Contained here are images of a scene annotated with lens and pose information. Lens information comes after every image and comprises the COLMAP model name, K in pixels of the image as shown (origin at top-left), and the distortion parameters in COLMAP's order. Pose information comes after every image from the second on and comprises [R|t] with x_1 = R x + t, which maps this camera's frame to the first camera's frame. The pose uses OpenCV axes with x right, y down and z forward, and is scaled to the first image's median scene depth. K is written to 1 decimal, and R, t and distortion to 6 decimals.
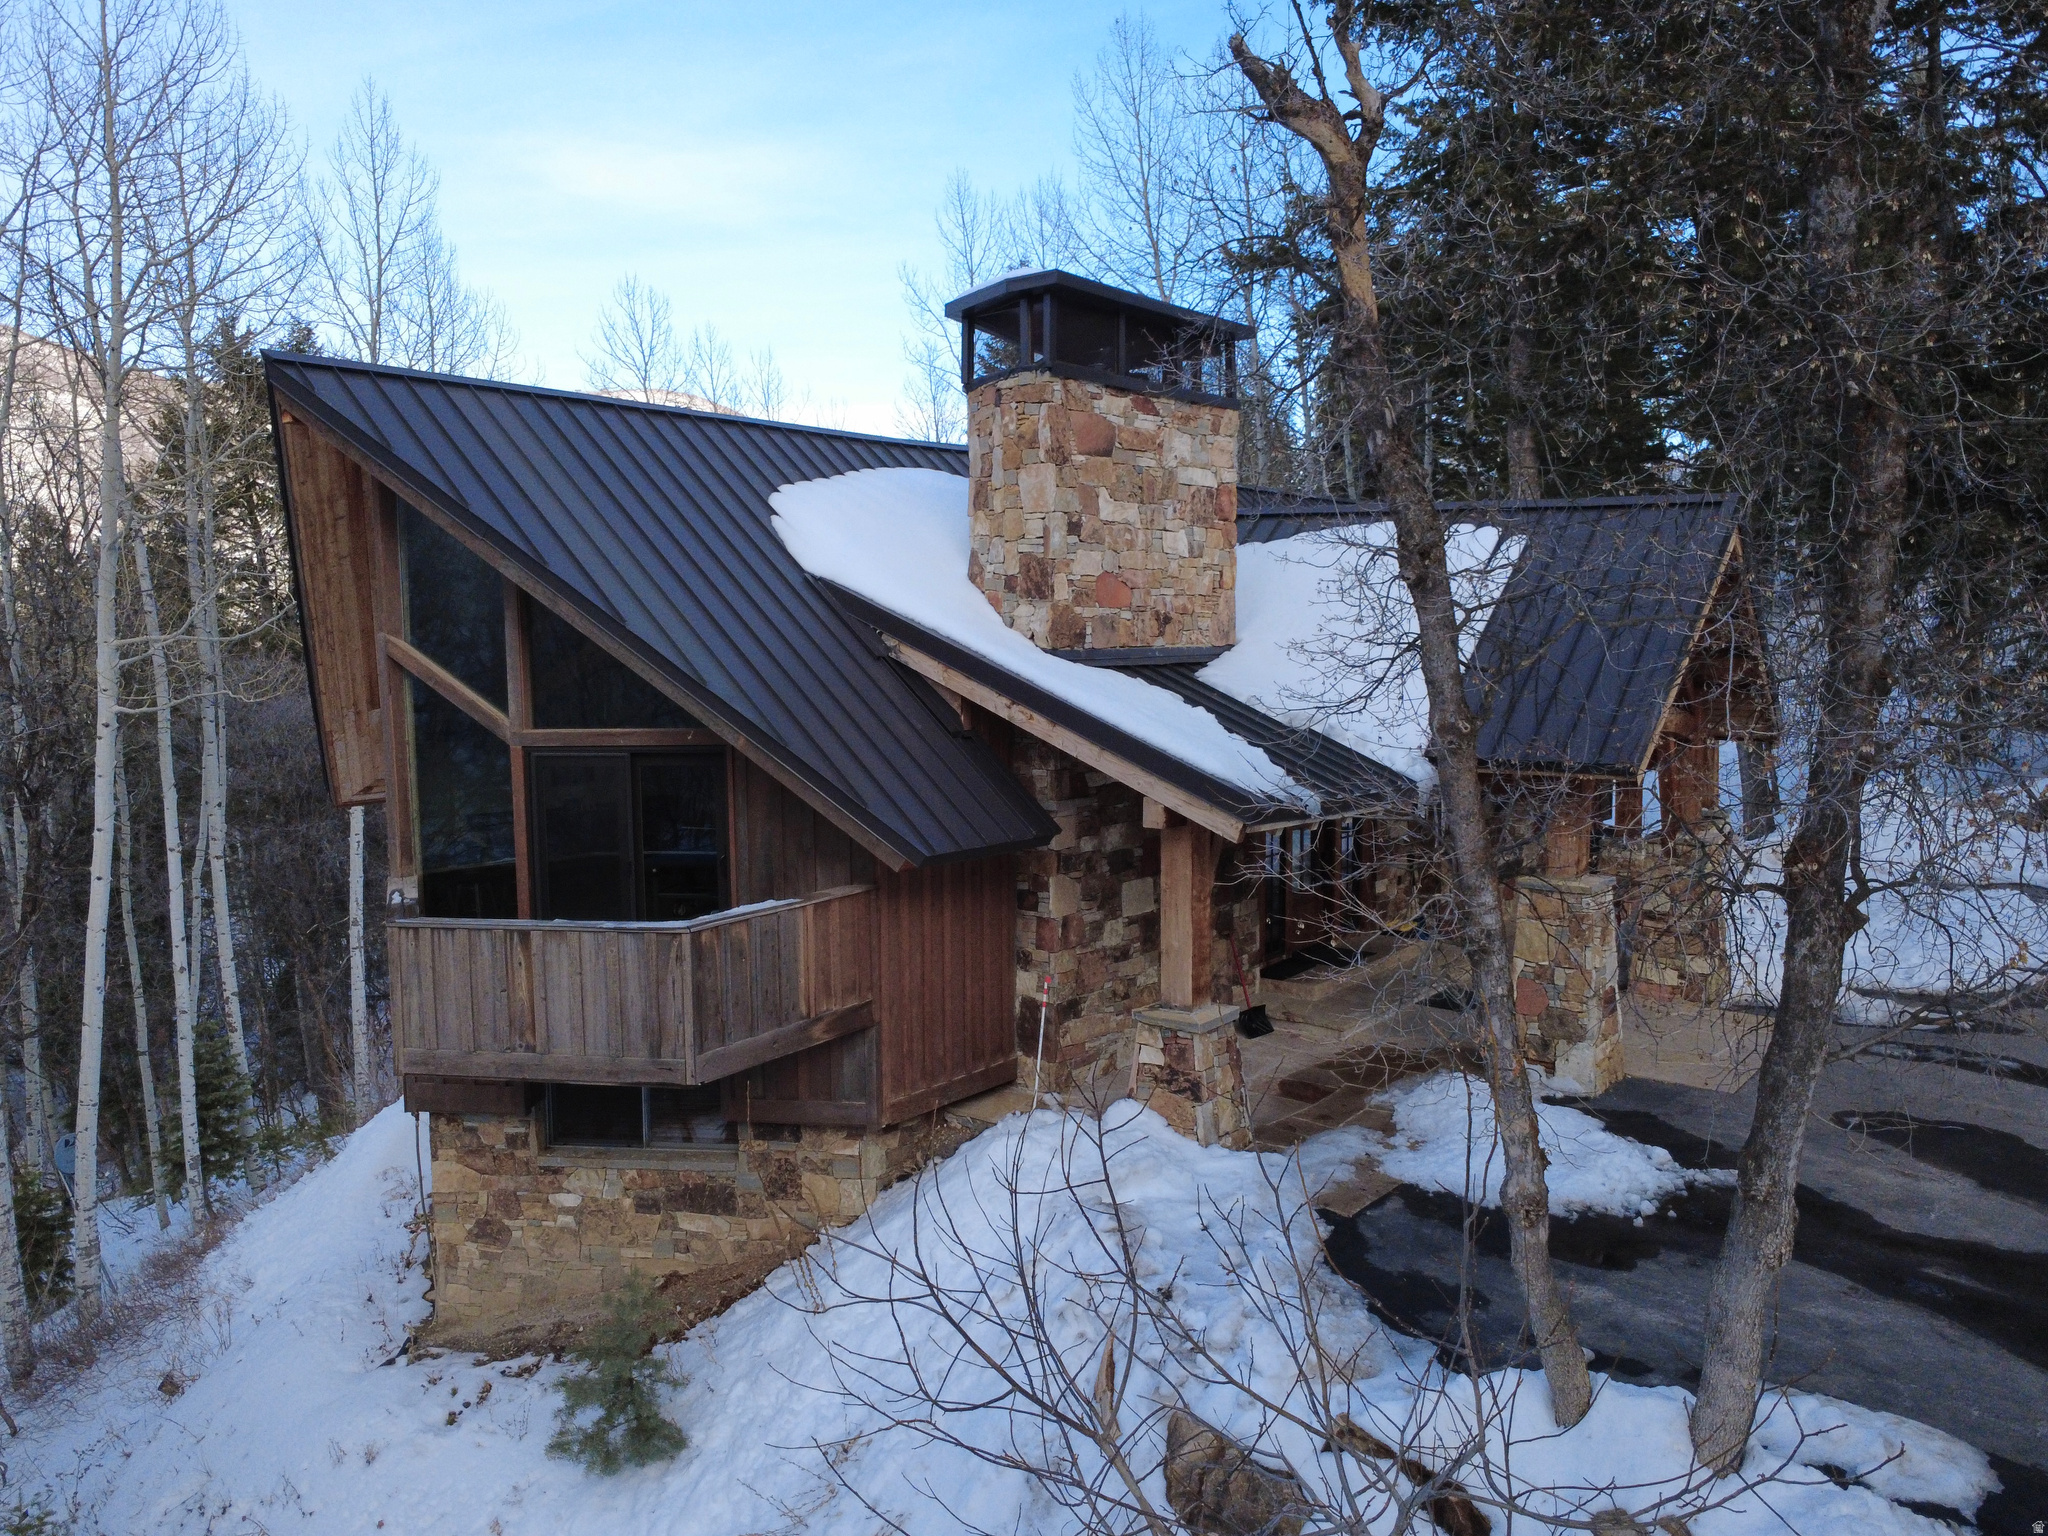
lens RADIAL K [[1495.2, 0, 1024.0], [0, 1495.2, 768.0], [0, 0, 1]] dist [-0.005606, -0.000156]
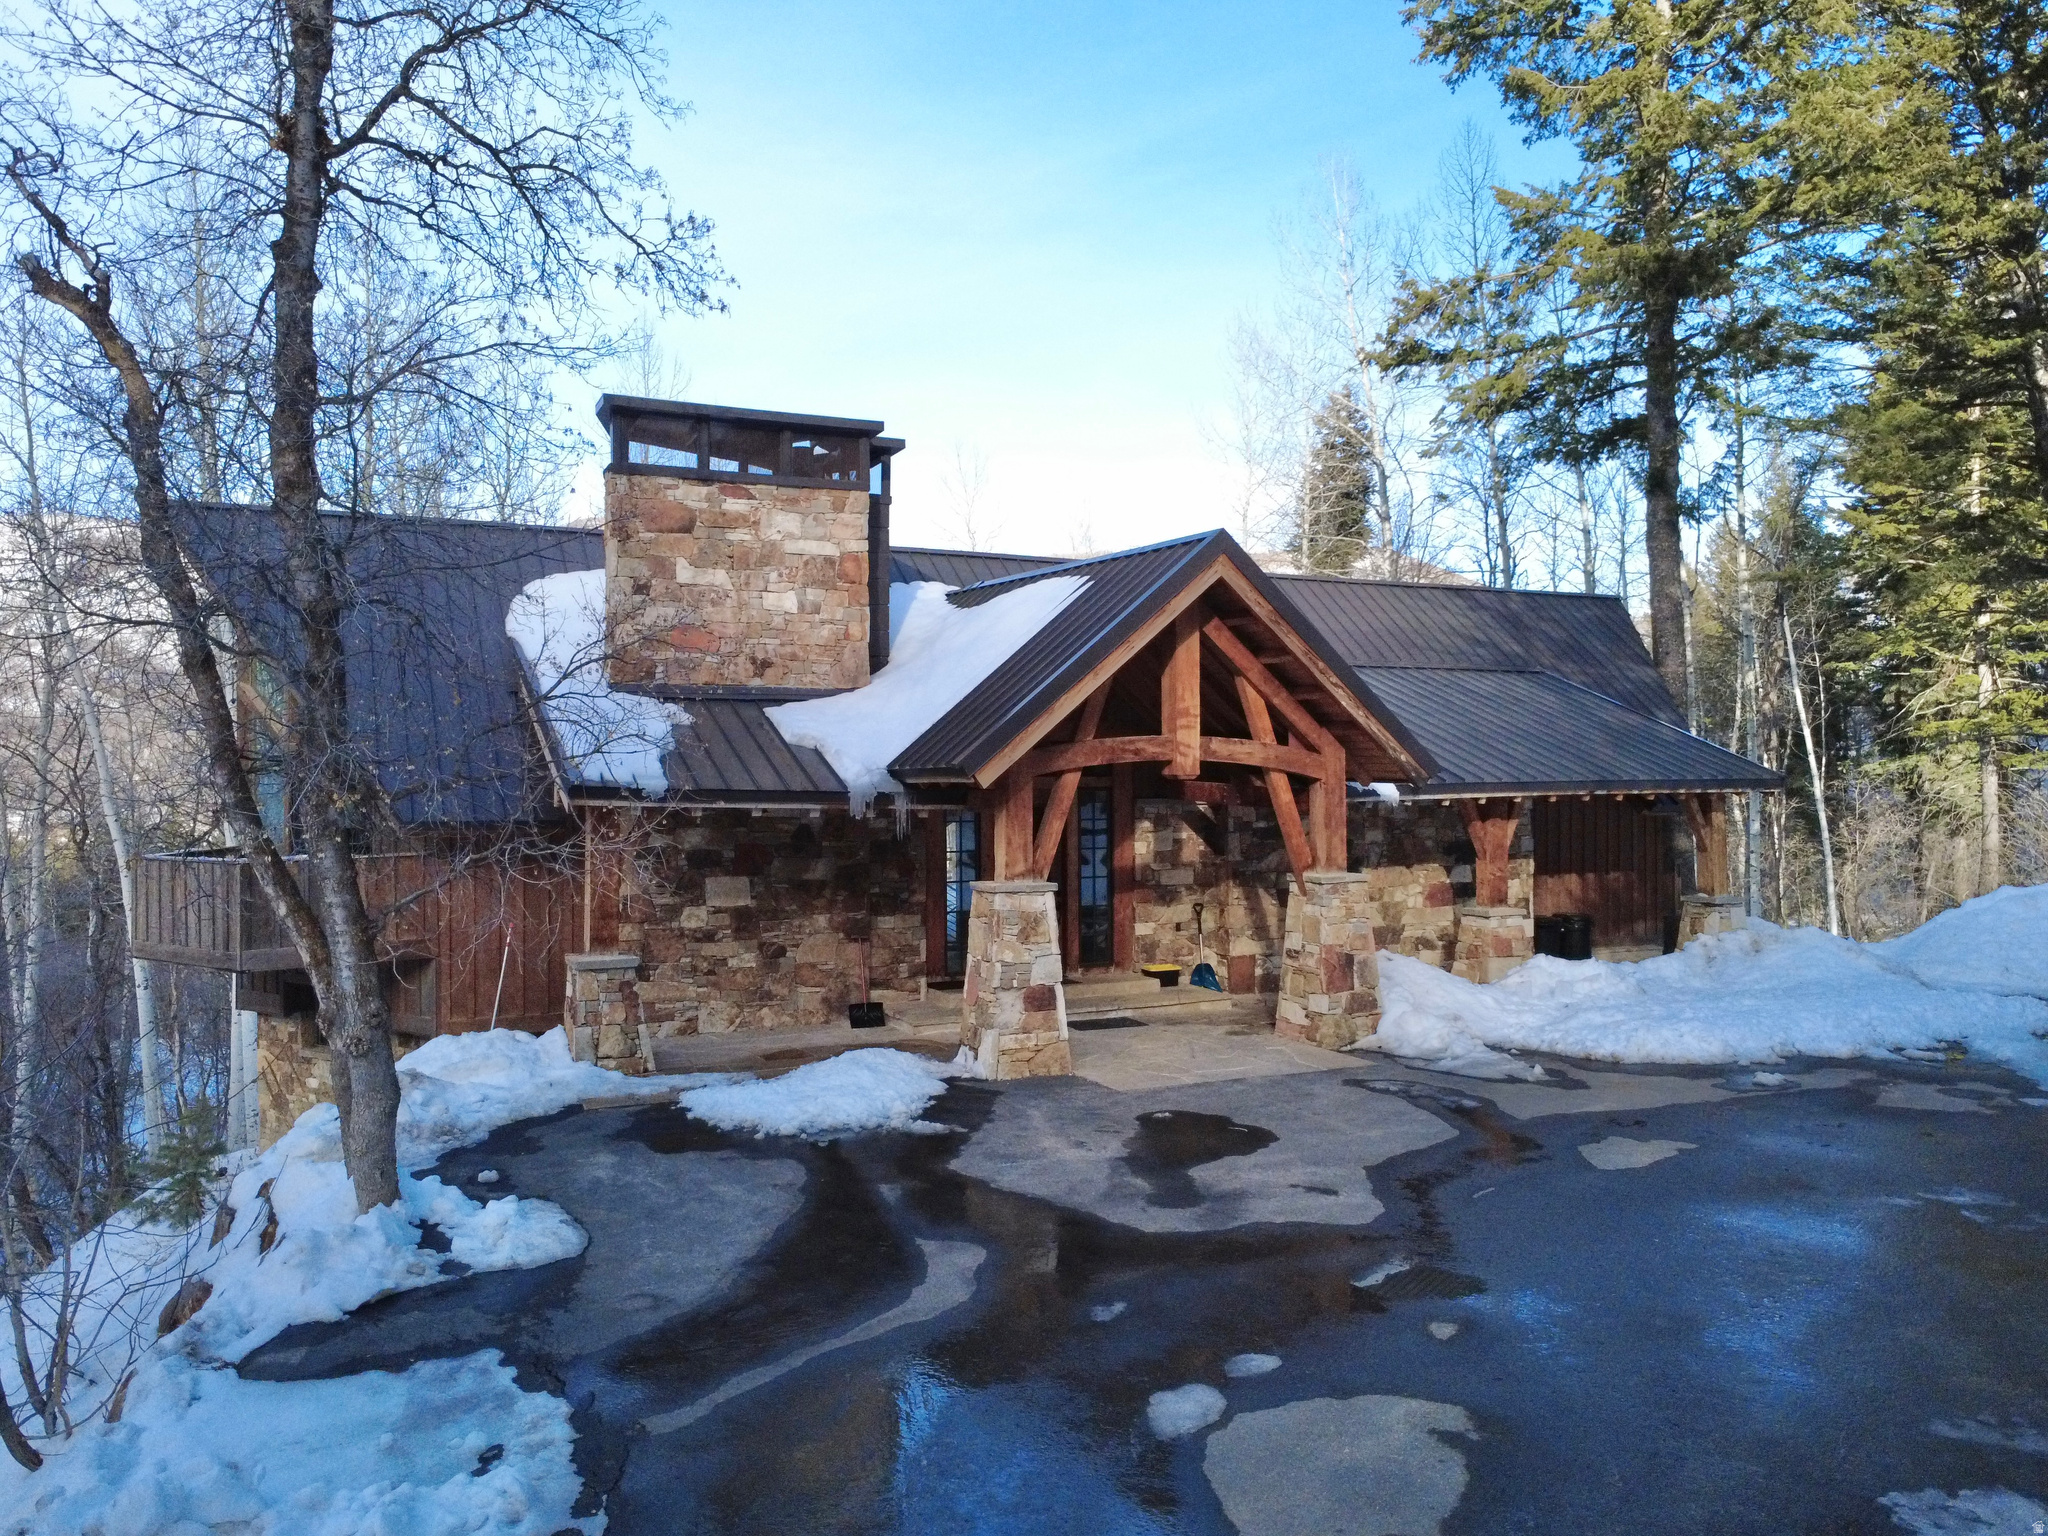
lens RADIAL K [[1497.8, 0, 1028.5], [0, 1497.8, 763.1], [0, 0, 1]] dist [-0.007704, 0.006611]
pose [[0.898447, -0.000378, -0.439082, 0.899312], [-0.045639, 0.994503, -0.094242, 0.093994], [0.436704, 0.104711, 0.893490, 0.017370]]
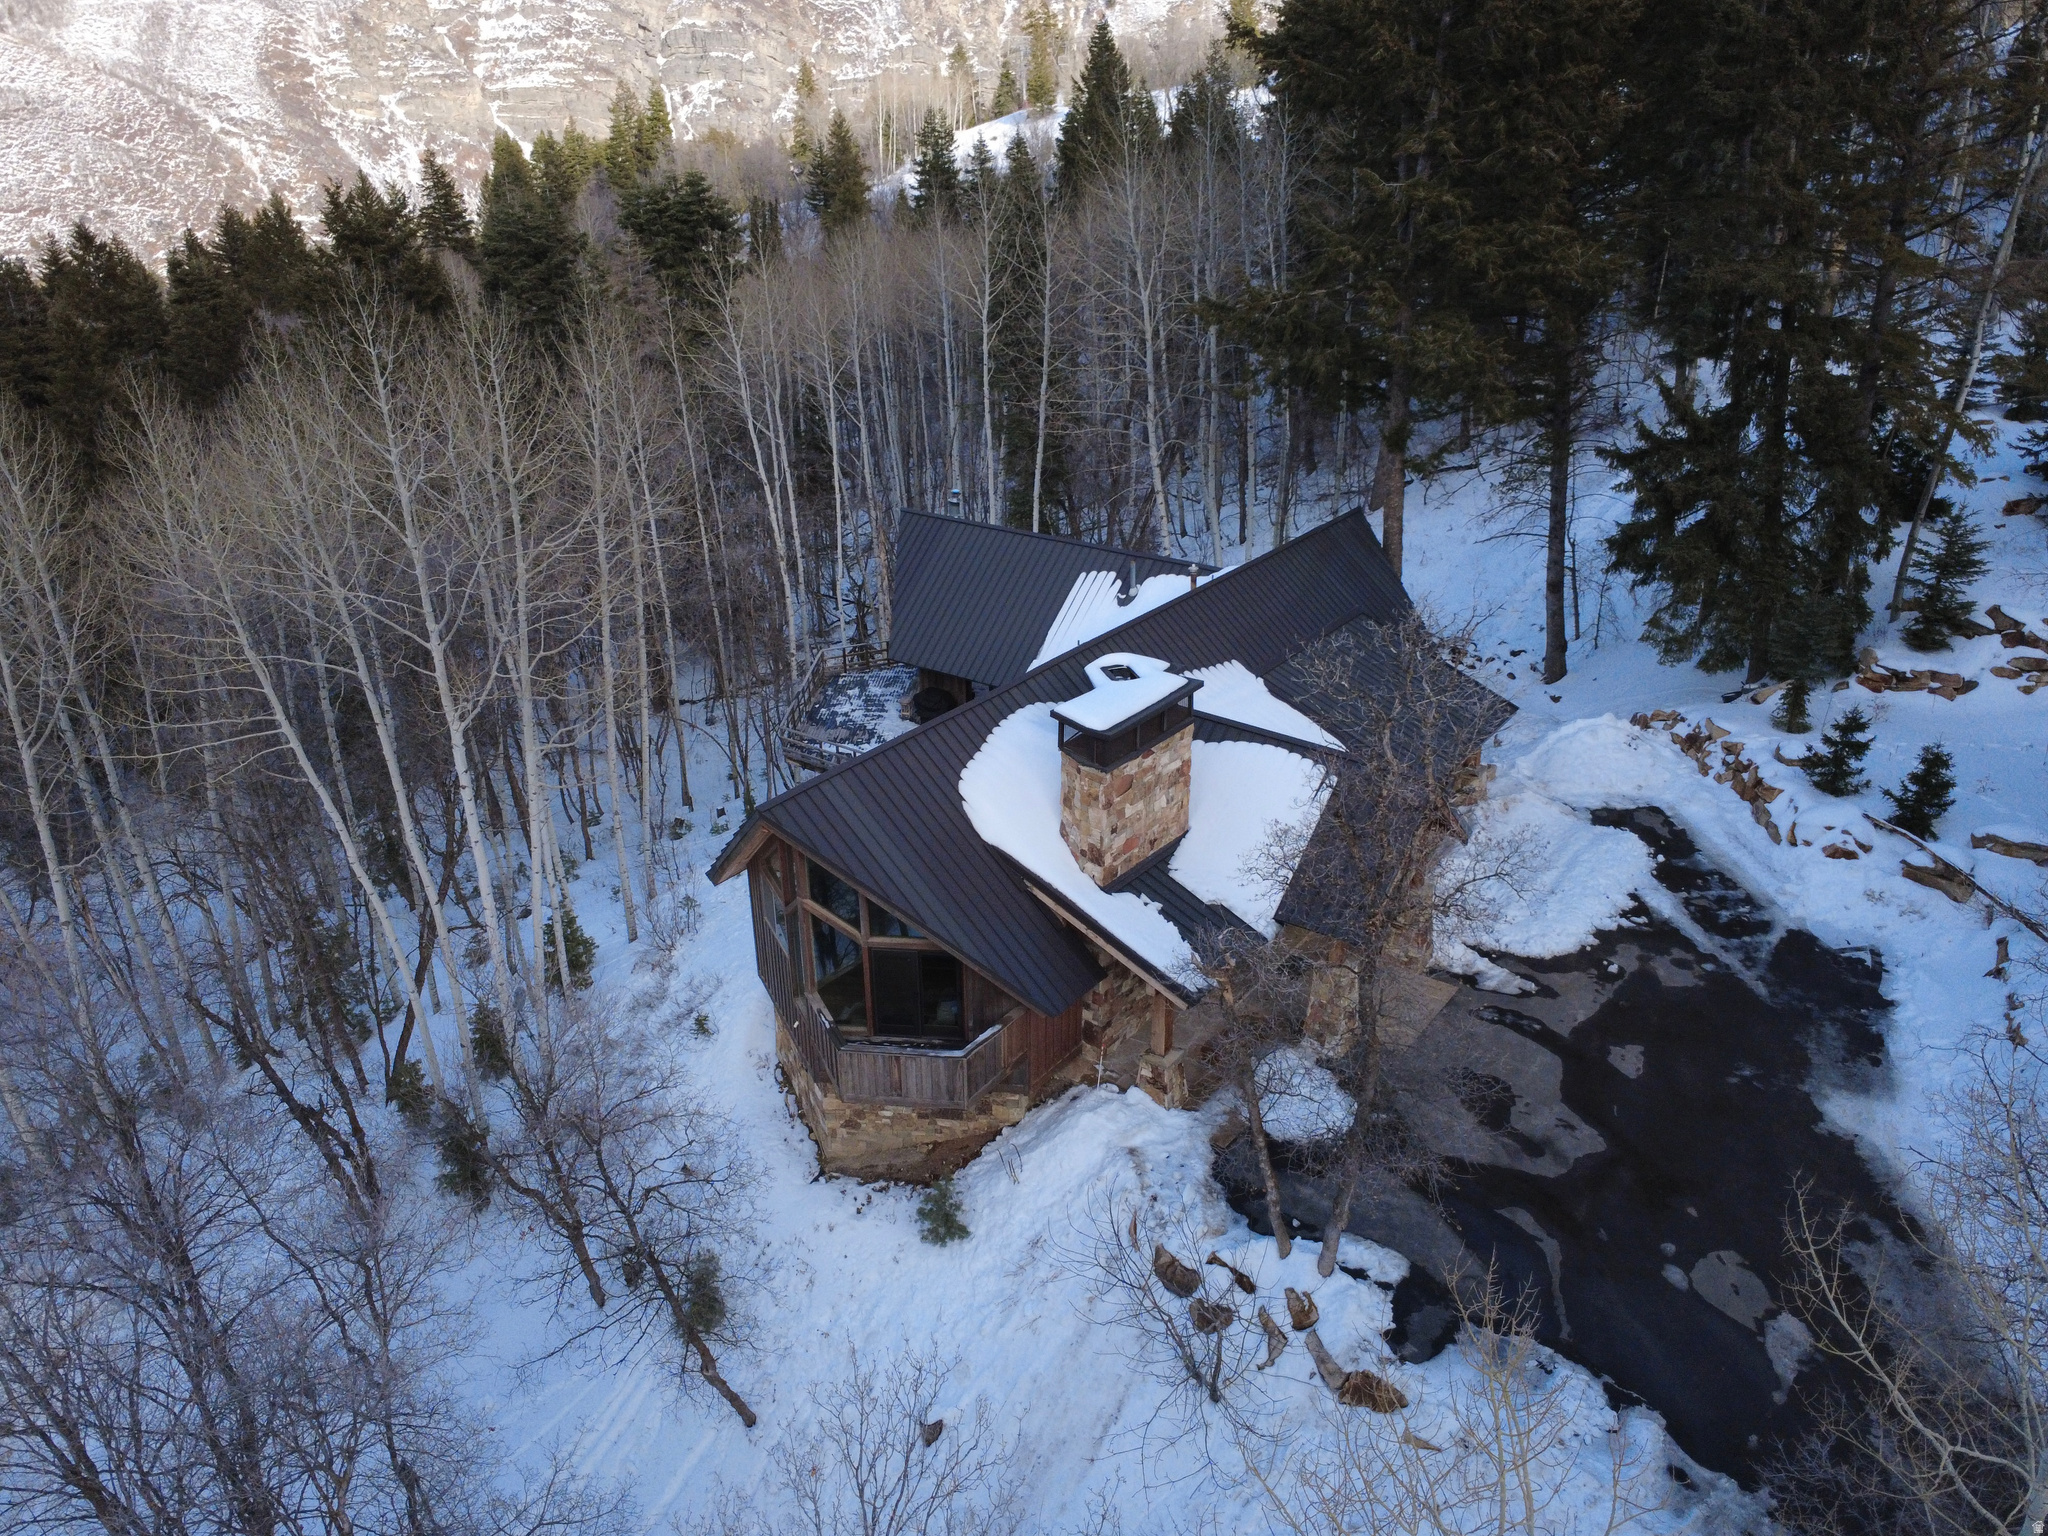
lens RADIAL K [[1497.8, 0, 1028.5], [0, 1497.8, 763.1], [0, 0, 1]] dist [-0.007704, 0.006611]
pose [[0.999179, -0.013799, 0.038090, -0.169106], [0.000533, 0.944603, 0.328216, -0.958523], [-0.040509, -0.327926, 0.943835, -0.980596]]
